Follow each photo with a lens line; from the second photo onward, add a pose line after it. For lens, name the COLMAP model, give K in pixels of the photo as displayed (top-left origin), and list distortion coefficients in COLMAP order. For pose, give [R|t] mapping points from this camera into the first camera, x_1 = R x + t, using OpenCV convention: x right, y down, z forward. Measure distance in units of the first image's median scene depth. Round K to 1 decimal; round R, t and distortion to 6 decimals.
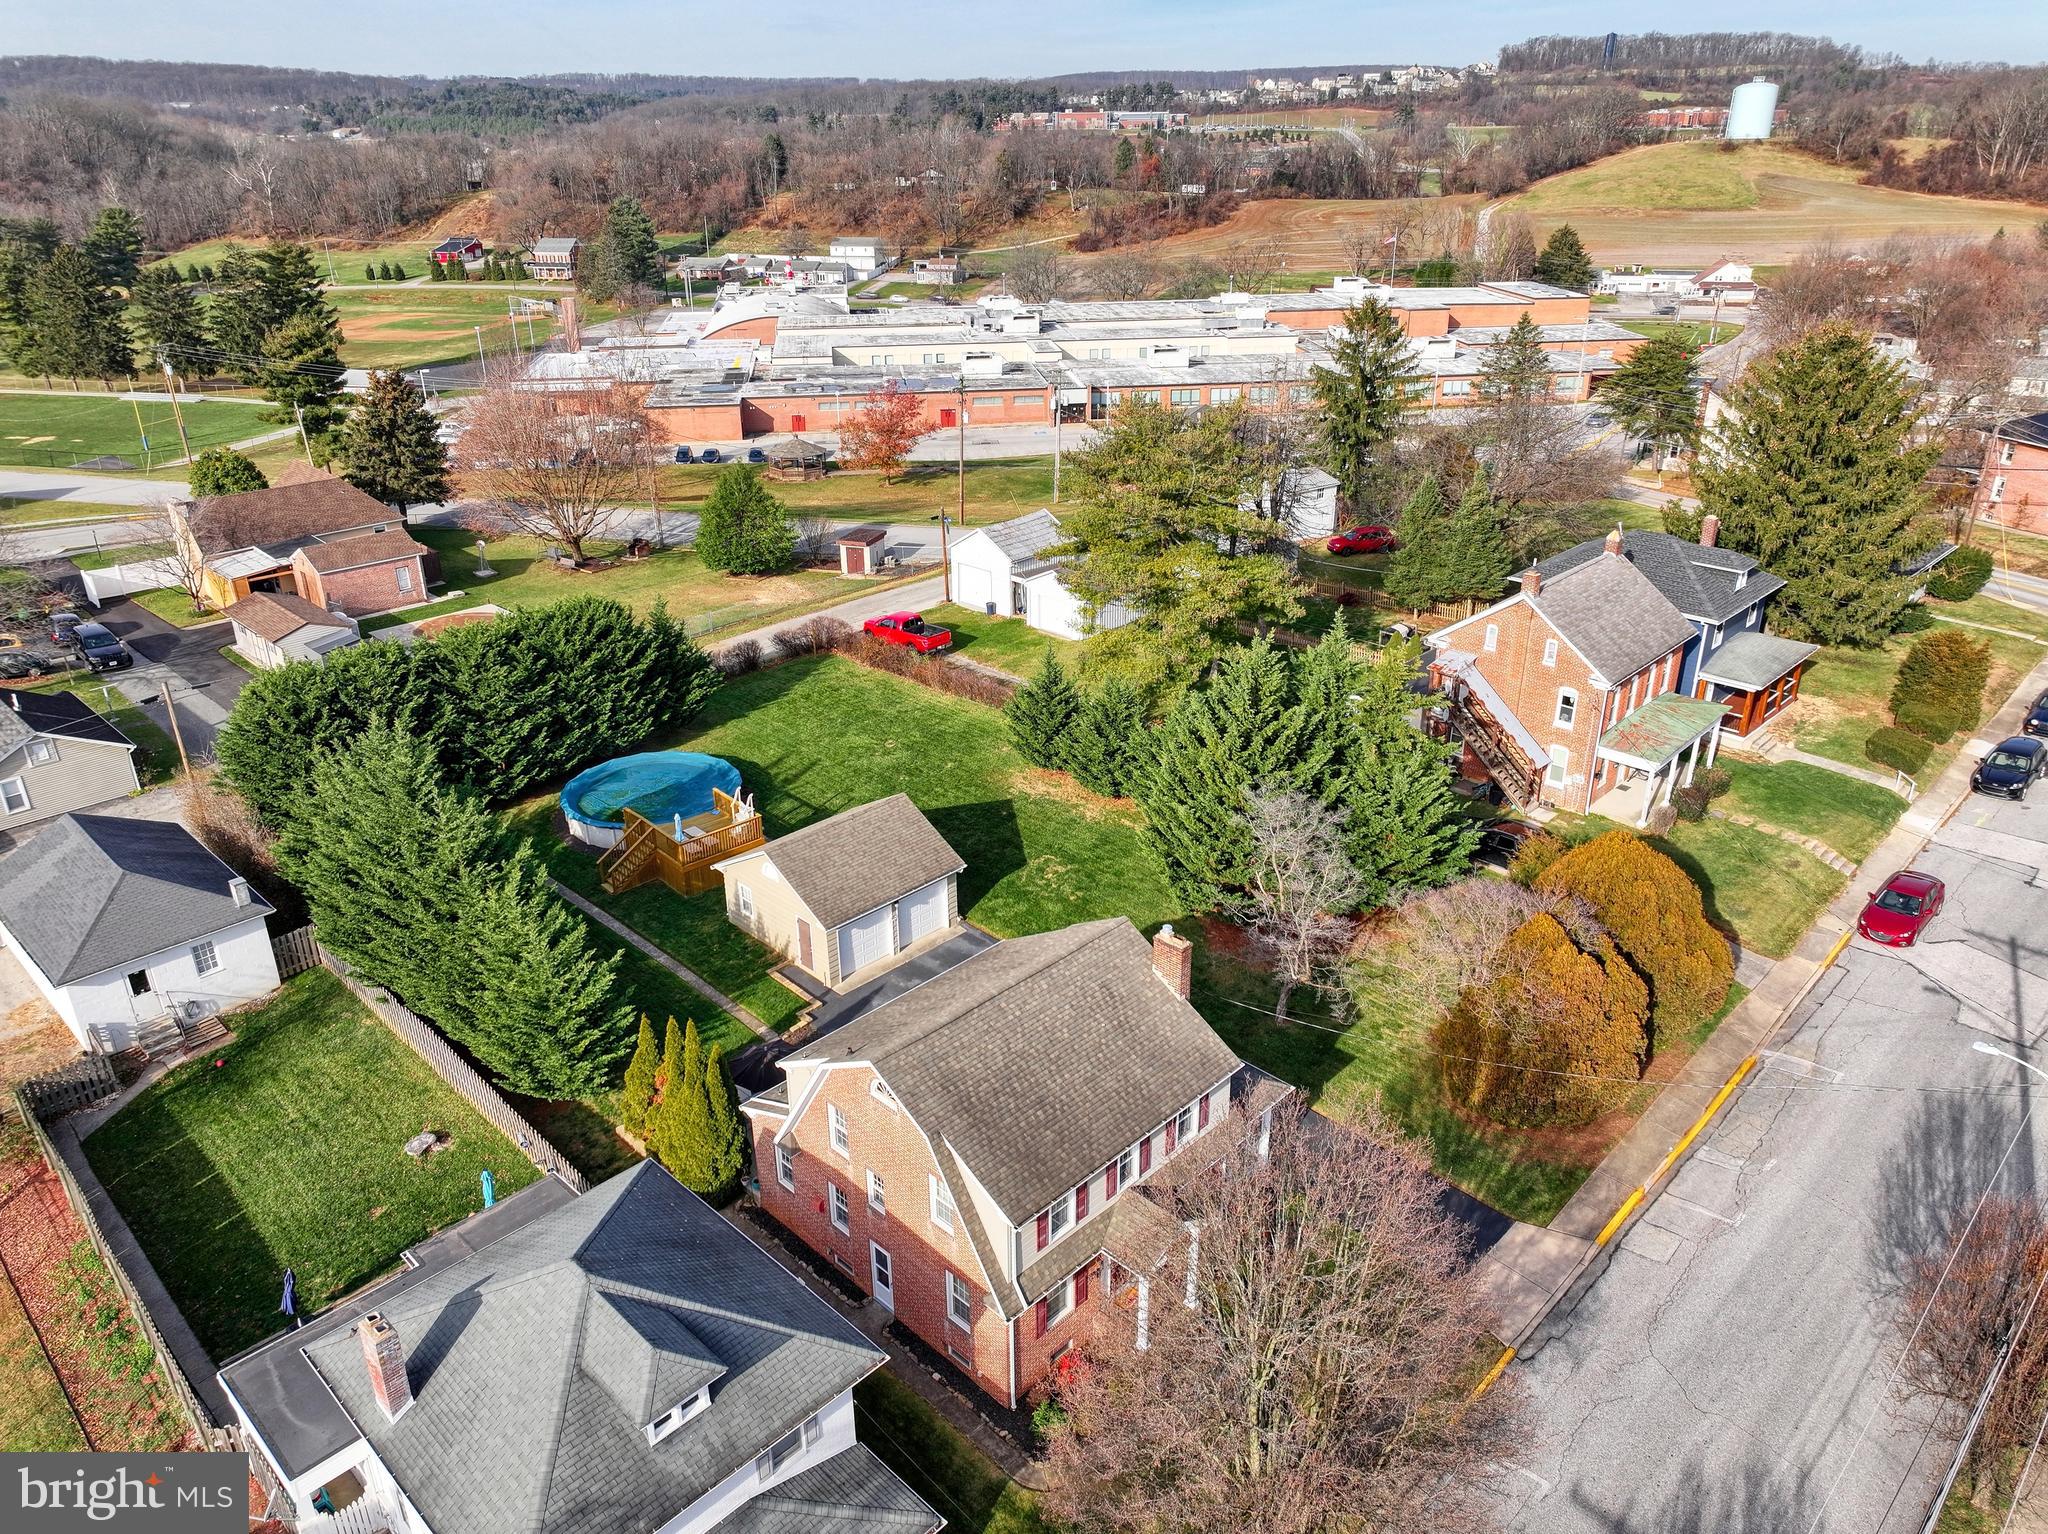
lens RADIAL K [[1441.8, 0, 1026.2], [0, 1441.8, 756.2], [0, 0, 1]] dist [0.004012, 0.012682]
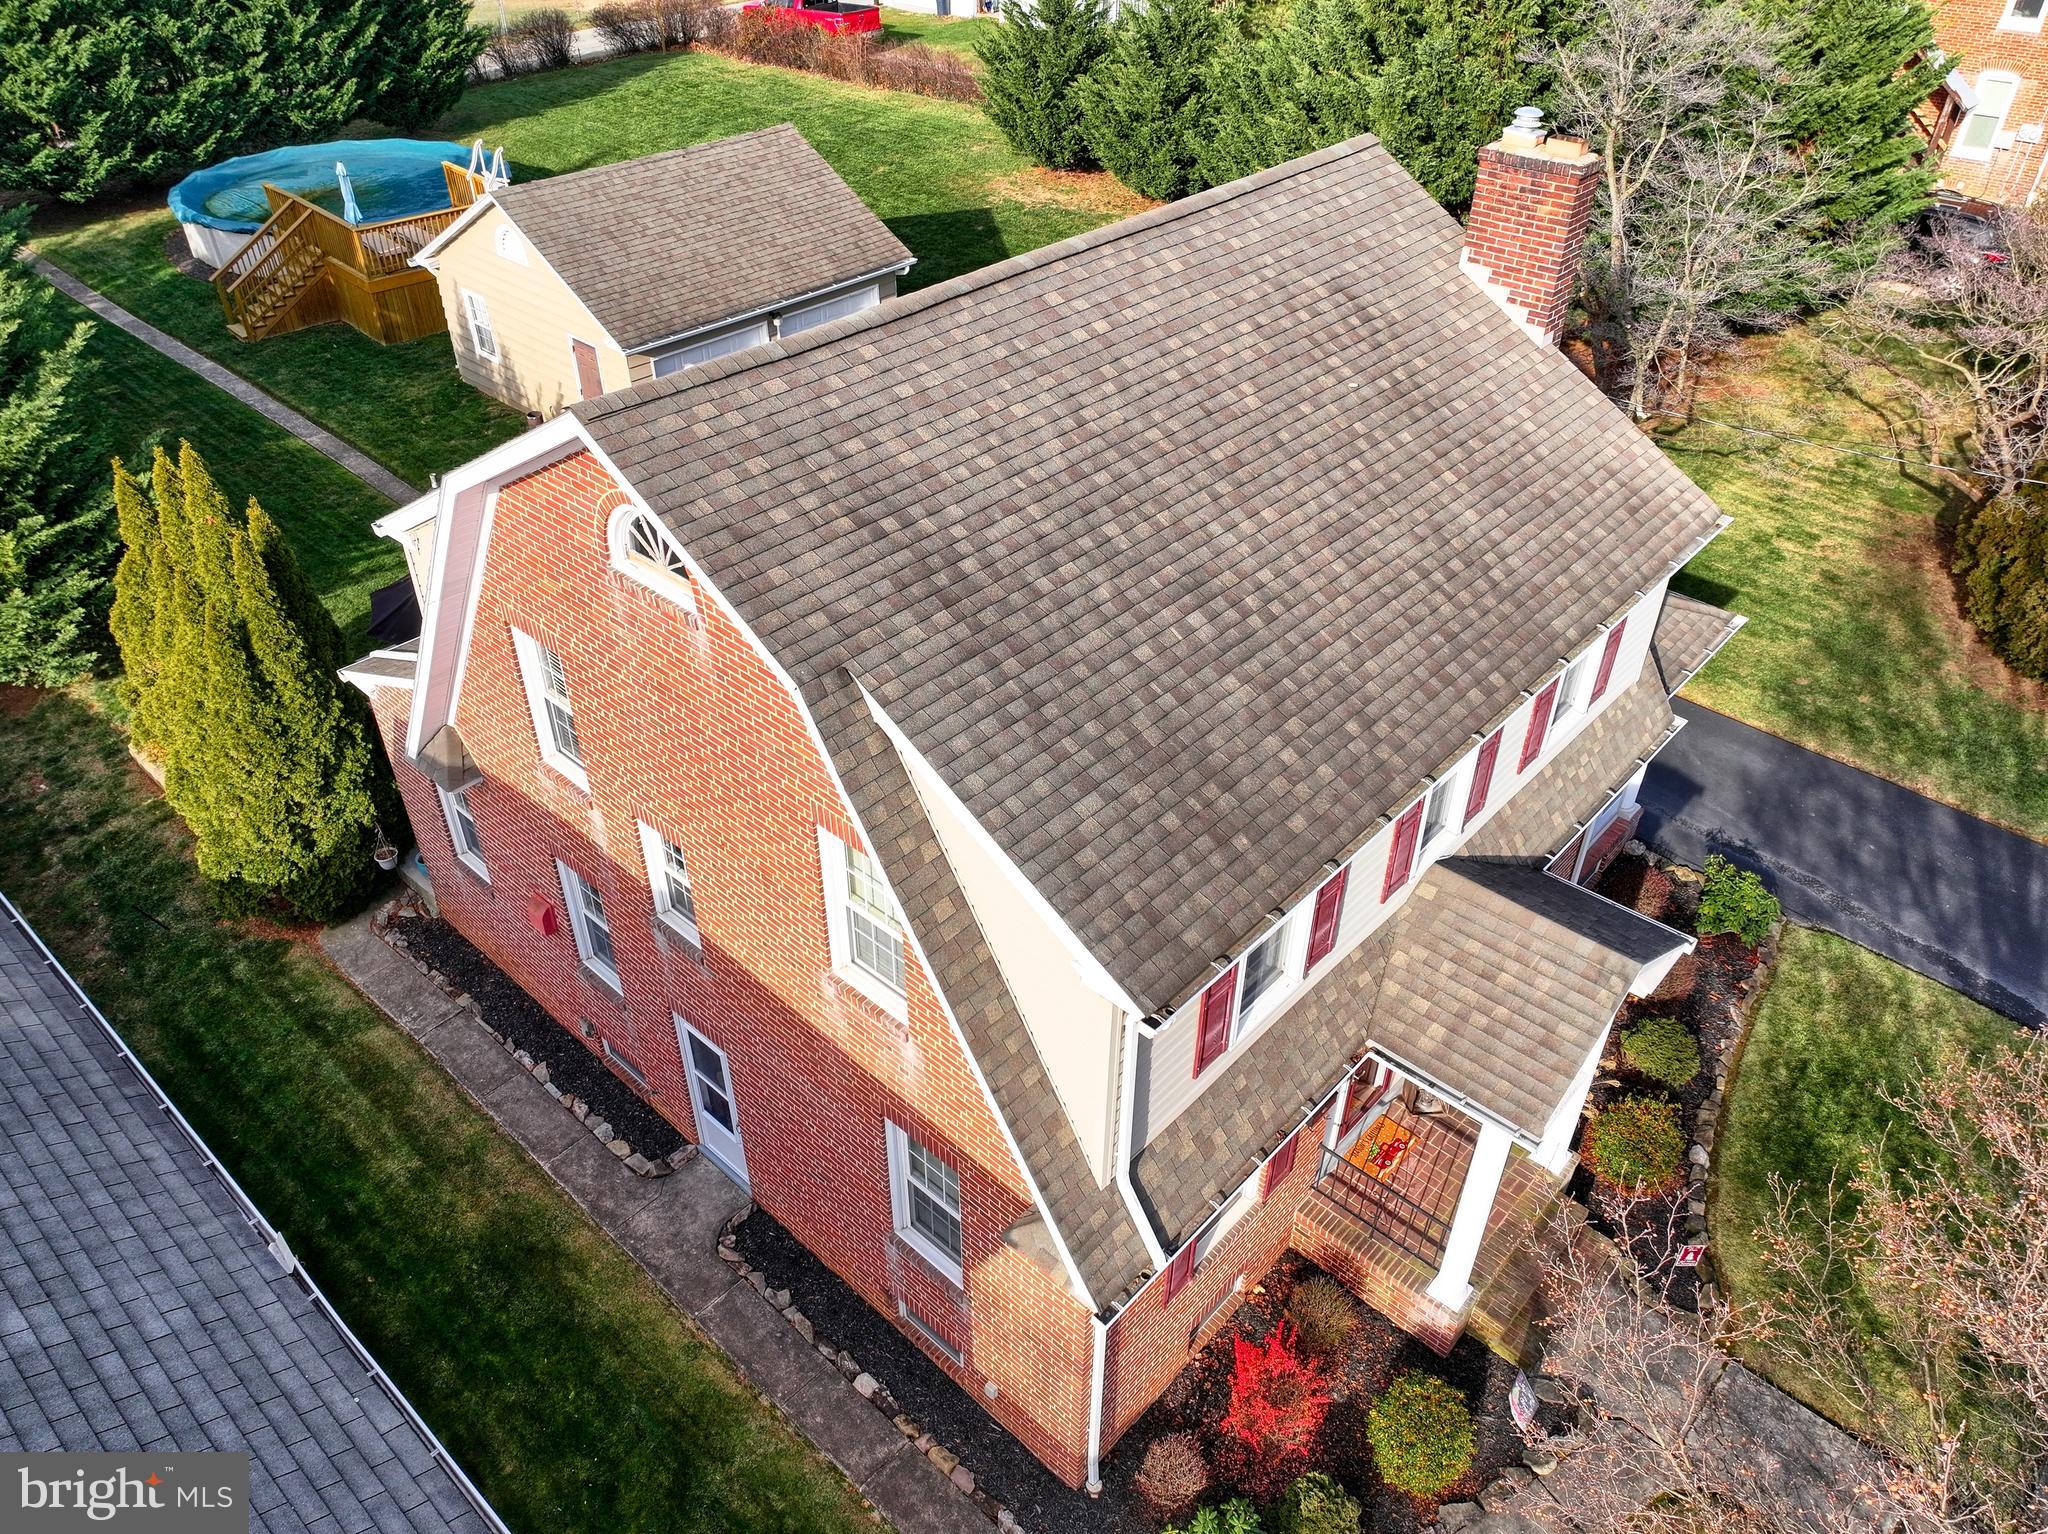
lens RADIAL K [[1441.8, 0, 1026.0], [0, 1441.8, 762.2], [0, 0, 1]] dist [0.004012, 0.012682]
pose [[0.999249, -0.010115, 0.037417, -0.023490], [0.001608, 0.975336, 0.220721, 0.137870], [-0.038727, -0.220495, 0.974619, 0.464838]]
